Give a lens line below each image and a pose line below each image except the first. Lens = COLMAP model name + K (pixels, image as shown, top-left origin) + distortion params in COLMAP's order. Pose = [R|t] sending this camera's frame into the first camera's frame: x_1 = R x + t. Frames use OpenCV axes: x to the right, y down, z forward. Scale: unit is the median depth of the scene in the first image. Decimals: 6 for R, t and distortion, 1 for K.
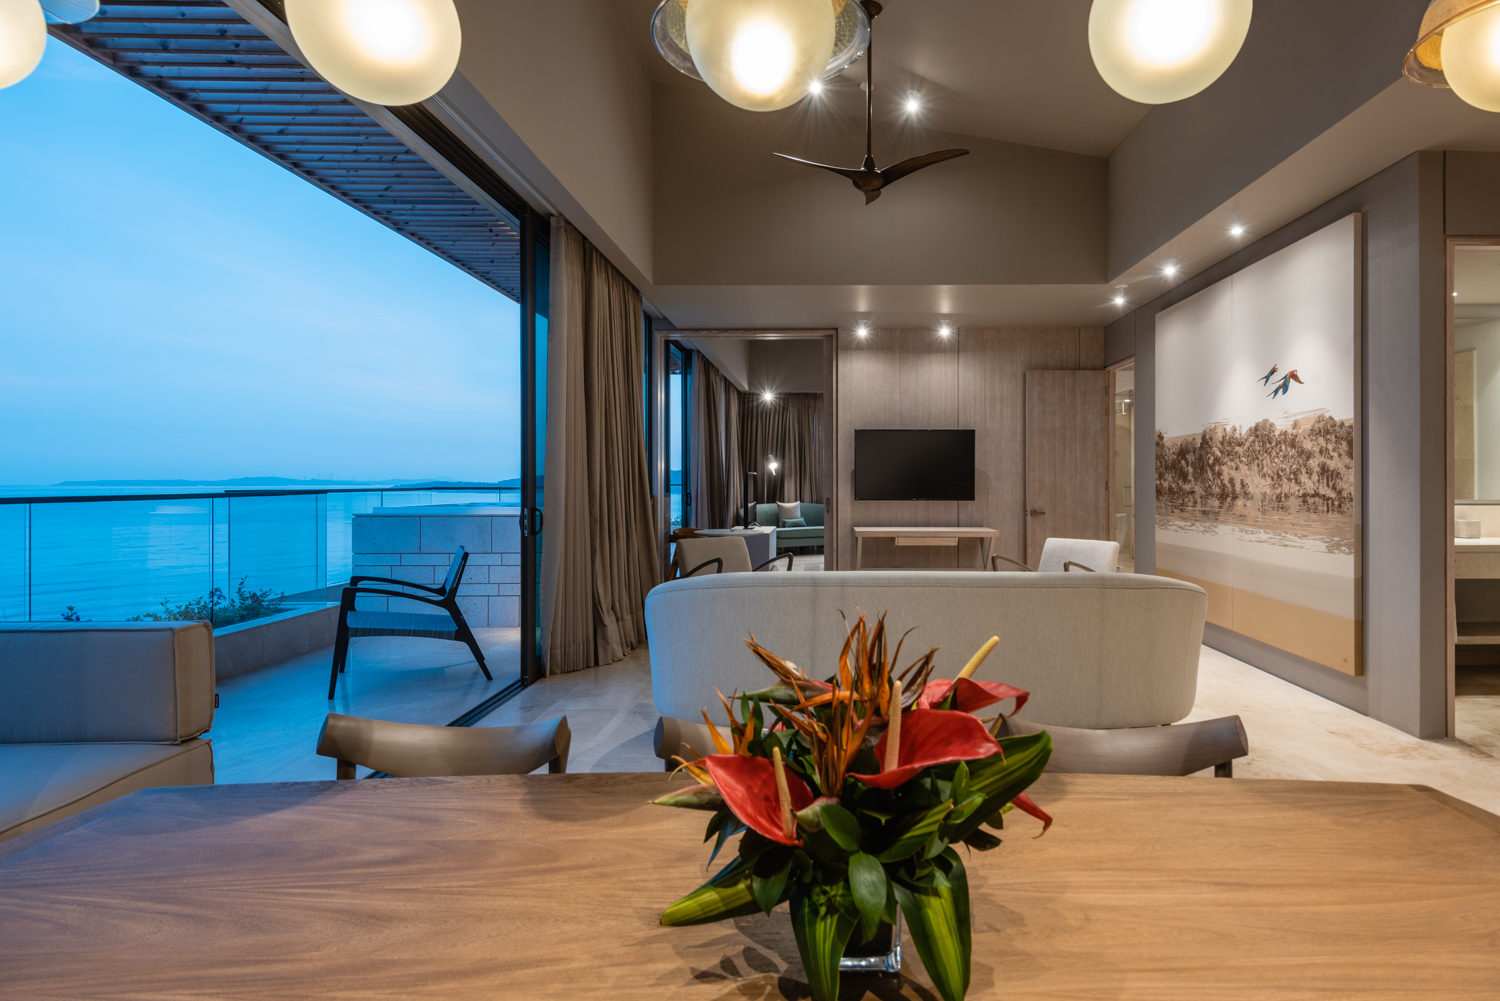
lens RADIAL K [[790.7, 0, 750.5], [0, 790.7, 500.0], [0, 0, 1]] dist [0.004855, 0.000092]
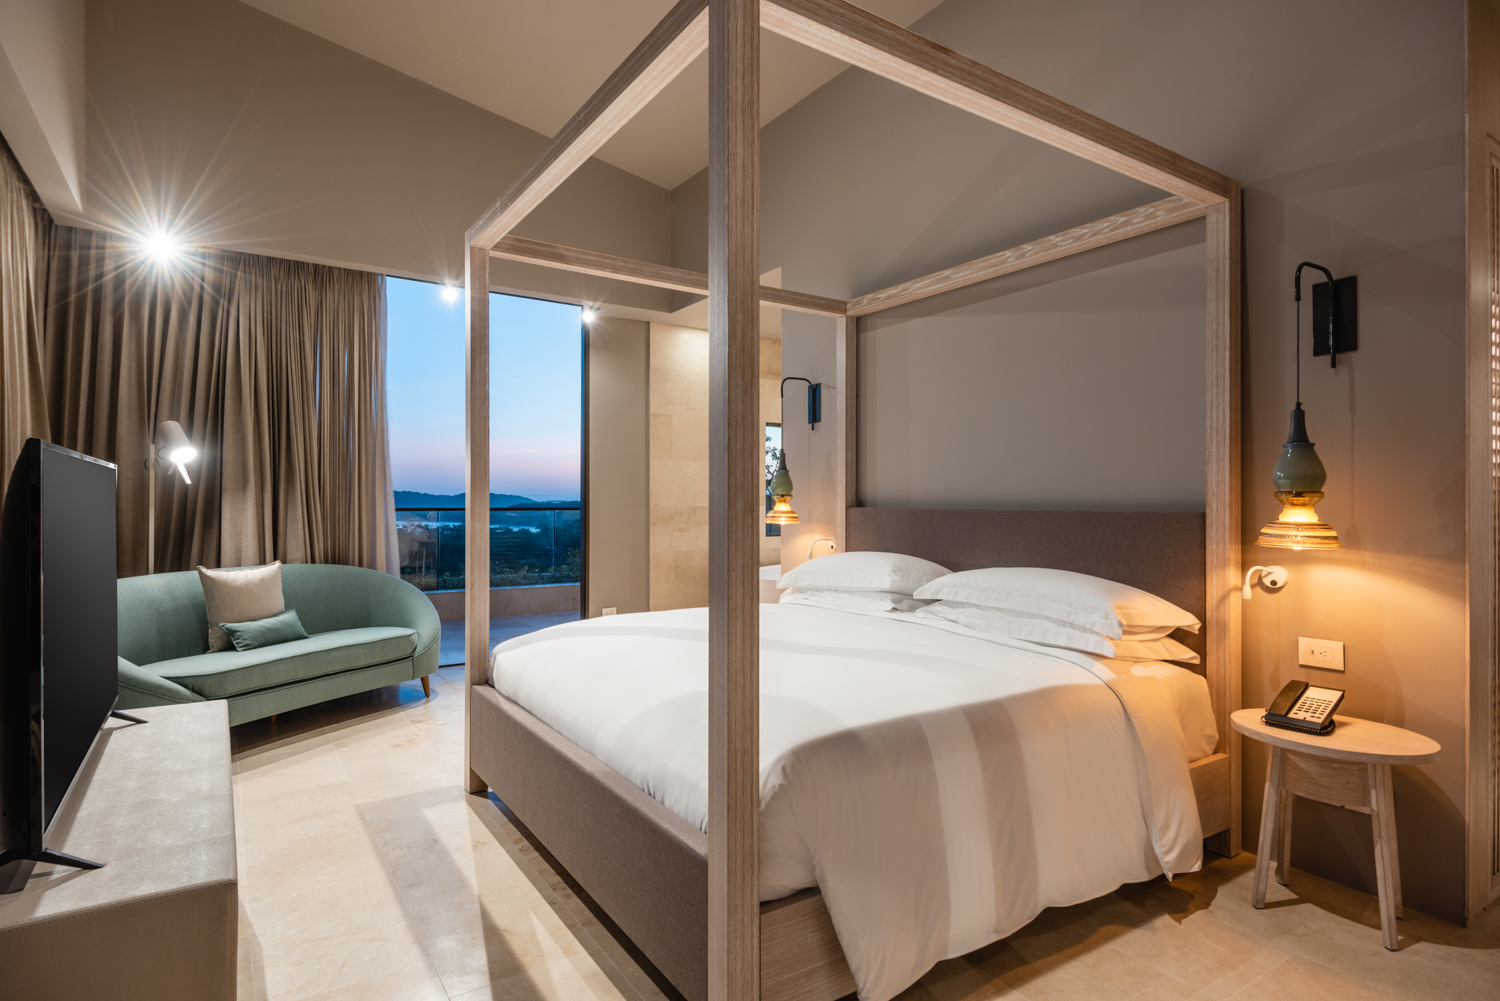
lens RADIAL K [[790.7, 0, 755.0], [0, 790.7, 496.7], [0, 0, 1]] dist [0.004855, 0.000092]
pose [[0.786361, 0.001979, 0.617764, 0.036613], [0.017014, 0.999546, -0.024858, -0.040735], [-0.617533, 0.030058, 0.785970, 1.708868]]
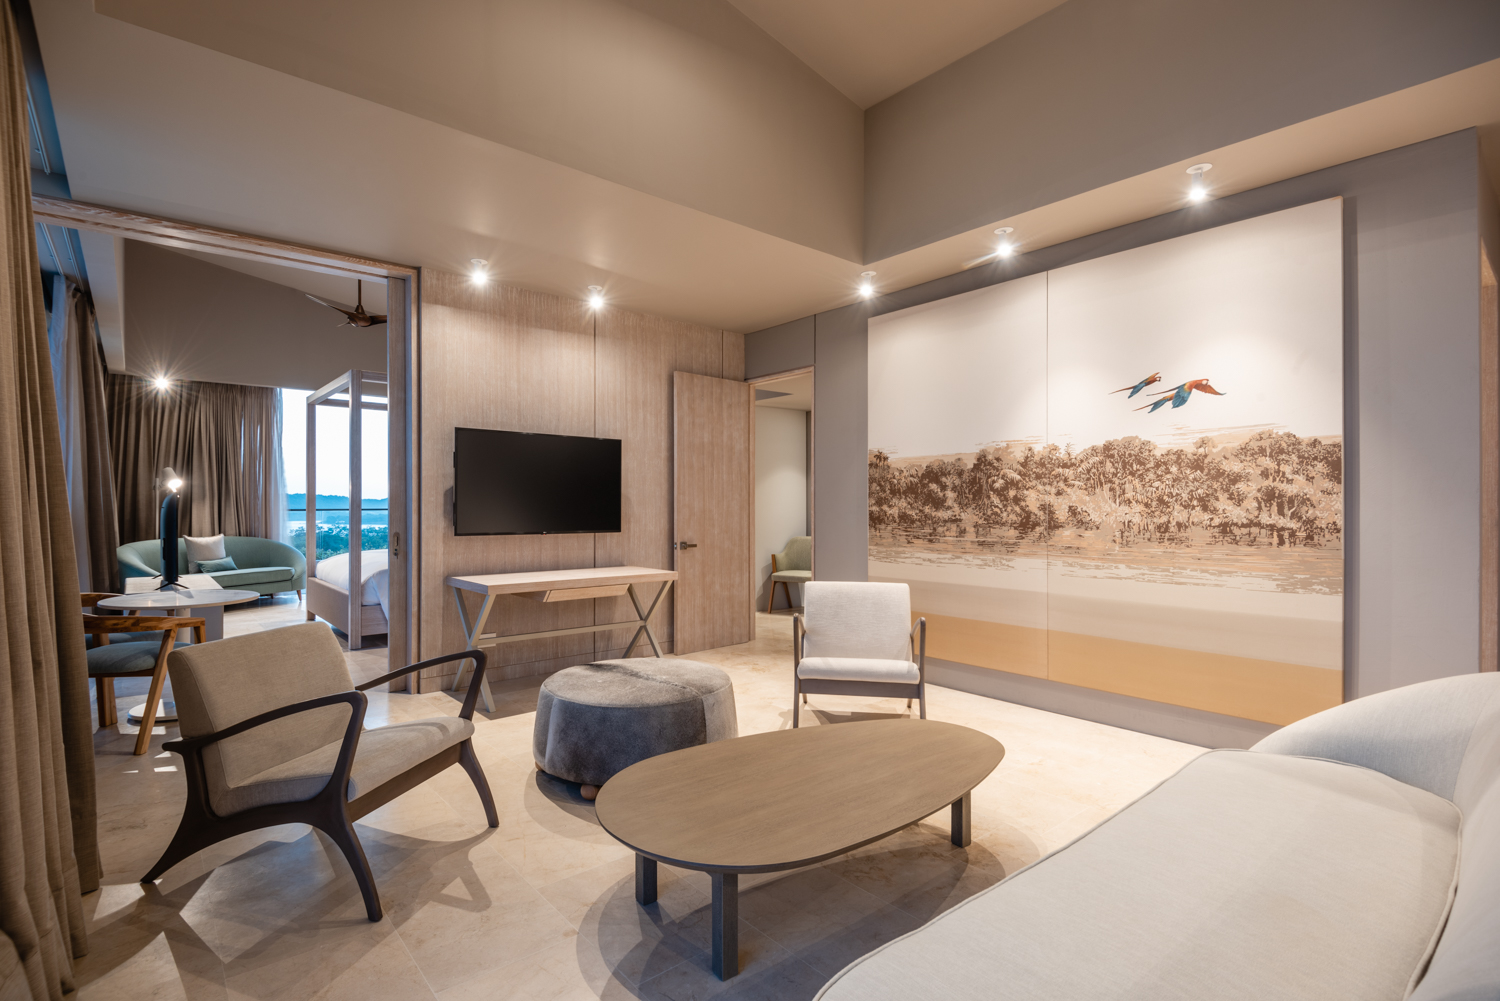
lens RADIAL K [[705.2, 0, 747.4], [0, 705.2, 507.1], [0, 0, 1]] dist [0.012677, -0.000404]
pose [[0.709243, -0.000010, 0.704964, -0.151943], [0.015363, 0.999763, -0.015442, -0.015385], [-0.704797, 0.021783, 0.709075, 0.591204]]
